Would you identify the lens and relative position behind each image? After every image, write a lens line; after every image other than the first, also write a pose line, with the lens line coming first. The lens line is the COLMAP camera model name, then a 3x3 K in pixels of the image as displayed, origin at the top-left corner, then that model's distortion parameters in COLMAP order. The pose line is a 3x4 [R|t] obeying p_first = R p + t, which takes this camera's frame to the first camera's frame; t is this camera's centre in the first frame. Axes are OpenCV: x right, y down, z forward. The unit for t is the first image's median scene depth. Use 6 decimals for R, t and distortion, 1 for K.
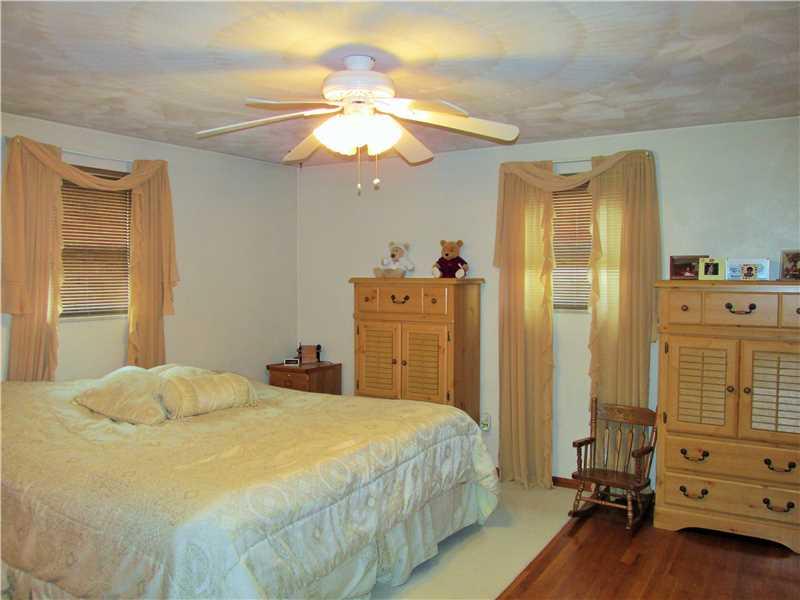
lens RADIAL K [[665.7, 0, 400.8], [0, 665.7, 299.7], [0, 0, 1]] dist [-0.014834, -0.011647]
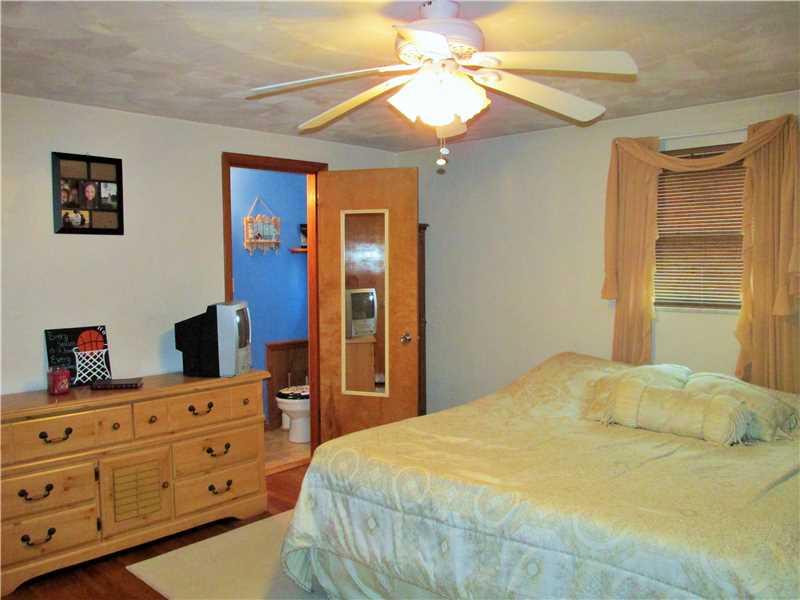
lens RADIAL K [[665.7, 0, 400.9], [0, 665.7, 298.6], [0, 0, 1]] dist [-0.014834, -0.011647]
pose [[-0.204048, 0.055275, -0.977399, 0.549908], [-0.027061, 0.997705, 0.062073, -0.036246], [0.978587, 0.039115, -0.202084, 0.810820]]
